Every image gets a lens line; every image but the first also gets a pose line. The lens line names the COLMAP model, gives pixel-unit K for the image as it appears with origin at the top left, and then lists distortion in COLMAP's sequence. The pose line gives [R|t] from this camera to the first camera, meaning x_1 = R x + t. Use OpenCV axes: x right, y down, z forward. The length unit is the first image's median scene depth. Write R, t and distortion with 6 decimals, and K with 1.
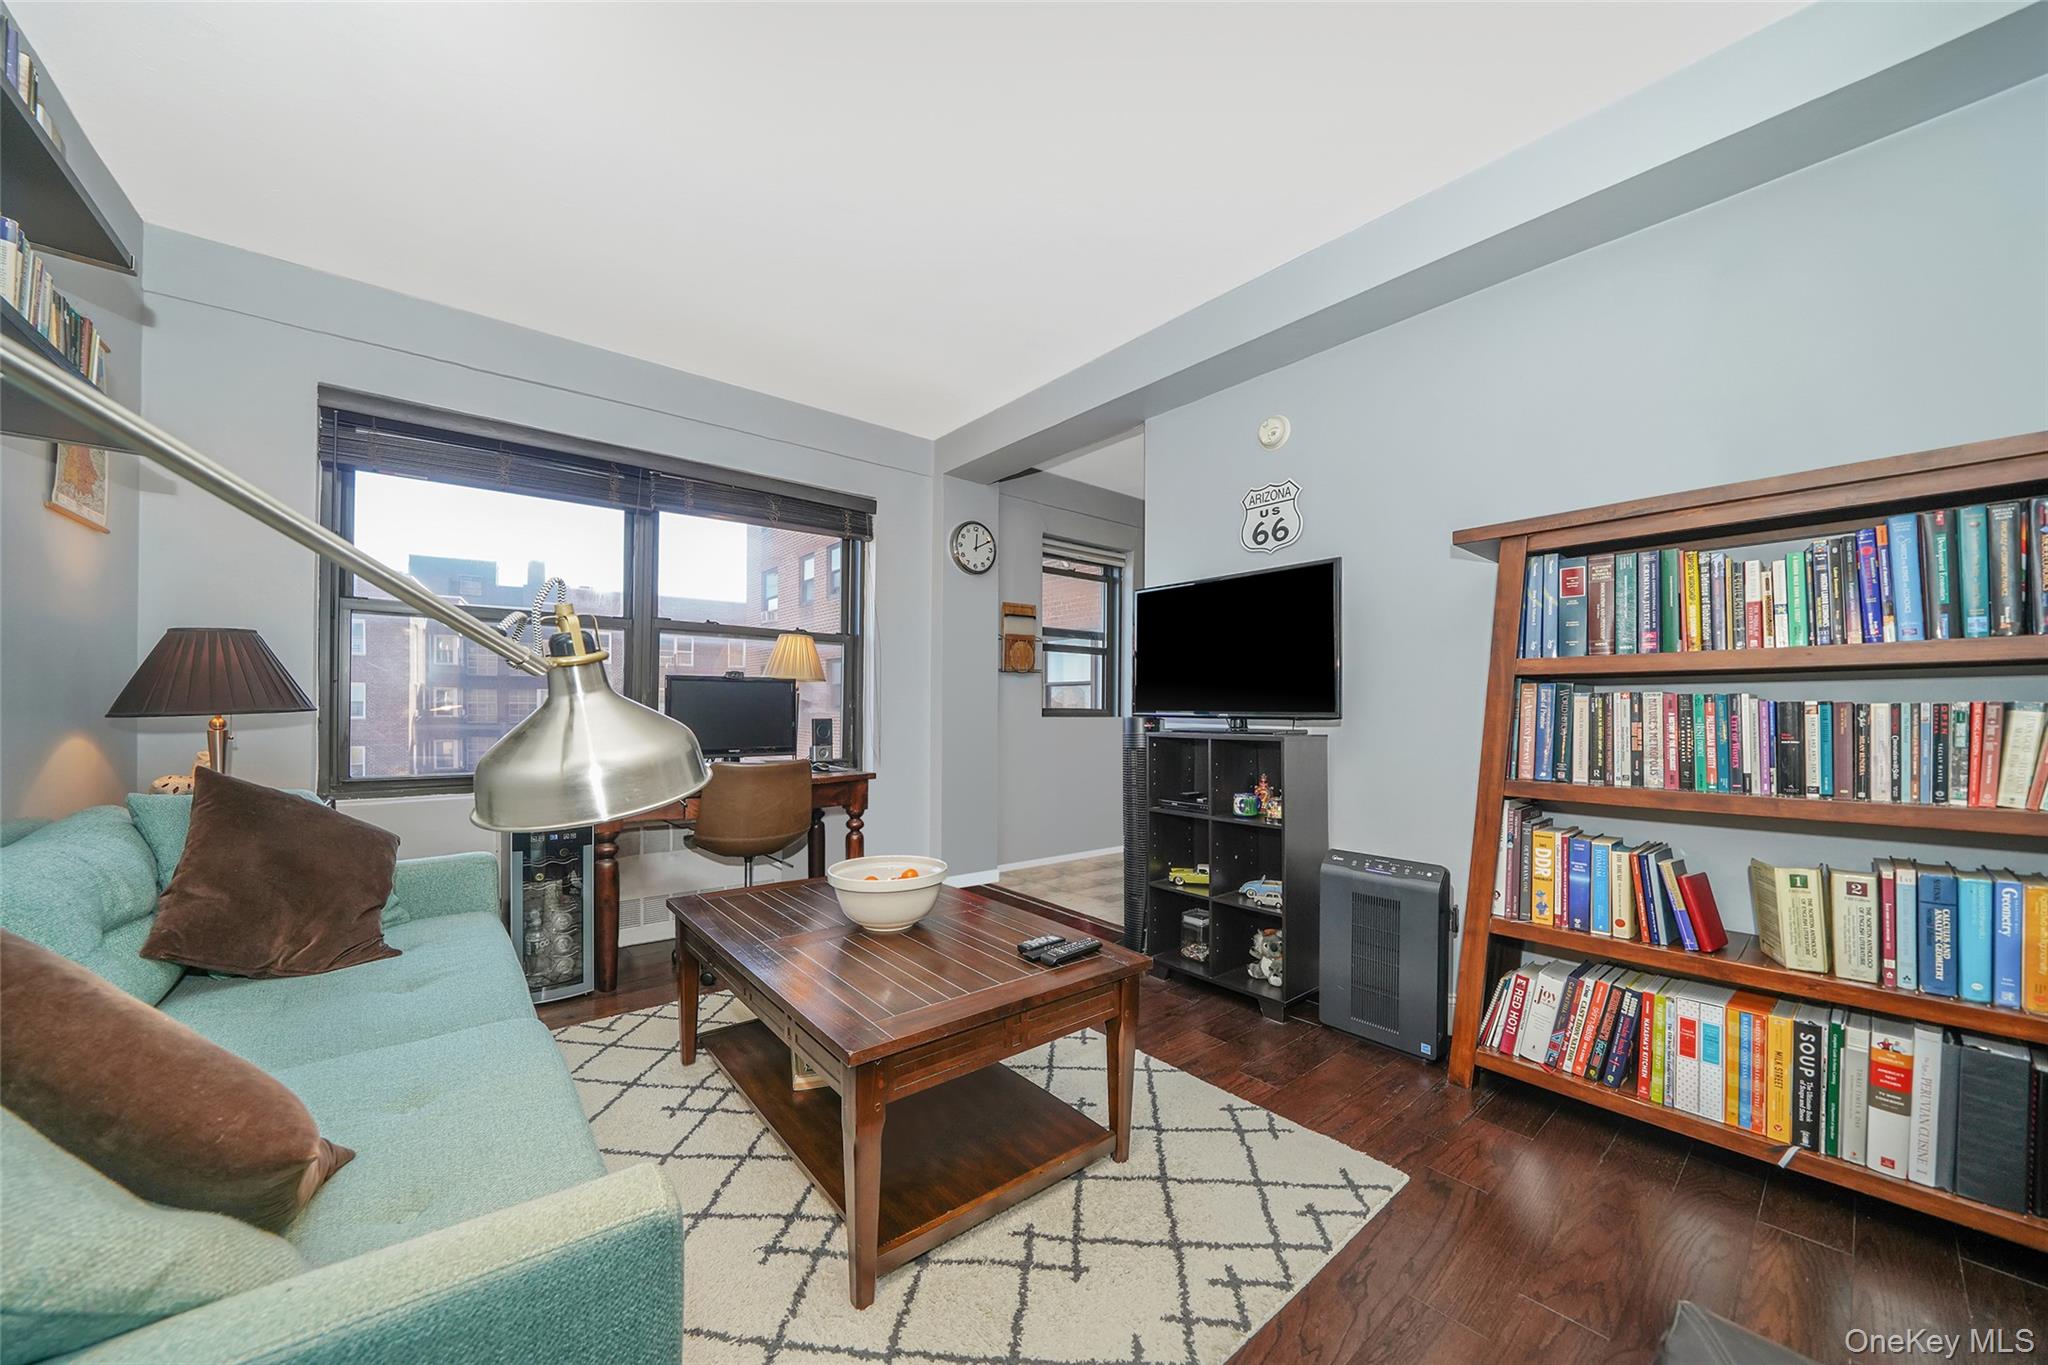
lens RADIAL K [[728.4, 0, 1030.0], [0, 728.4, 717.9], [0, 0, 1]] dist [-0.025754, 0.000021]
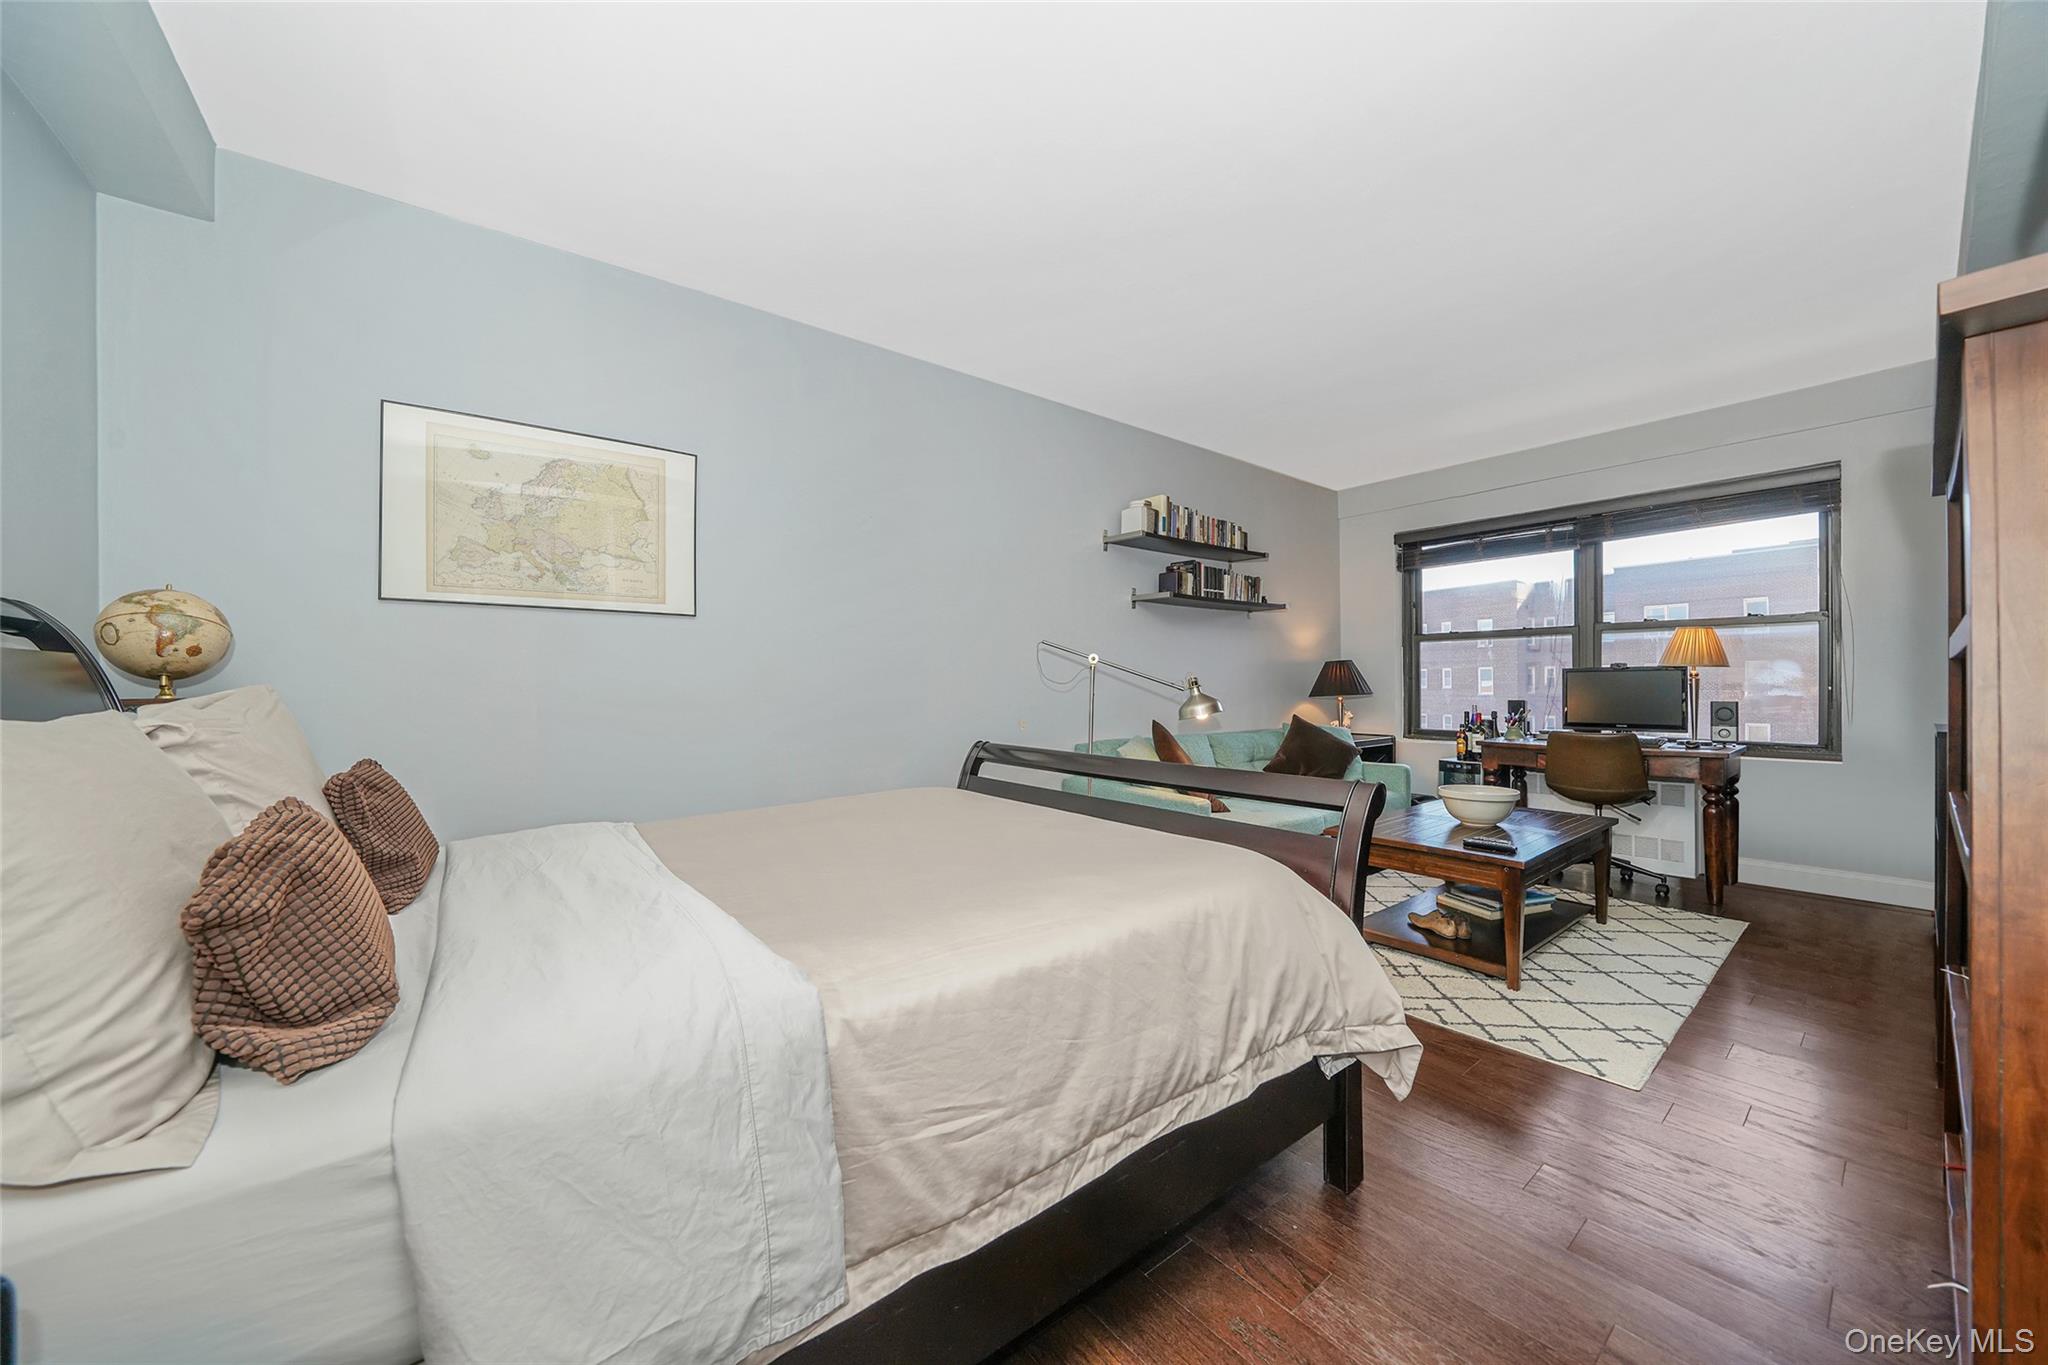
lens RADIAL K [[721.6, 0, 1030.3], [0, 721.6, 687.7], [0, 0, 1]] dist [-0.017715, 0.000066]
pose [[-0.034954, -0.004717, -0.999378, 1.367660], [-0.004253, 0.999981, -0.004571, -0.017435], [0.999380, 0.004090, -0.034974, 0.015687]]
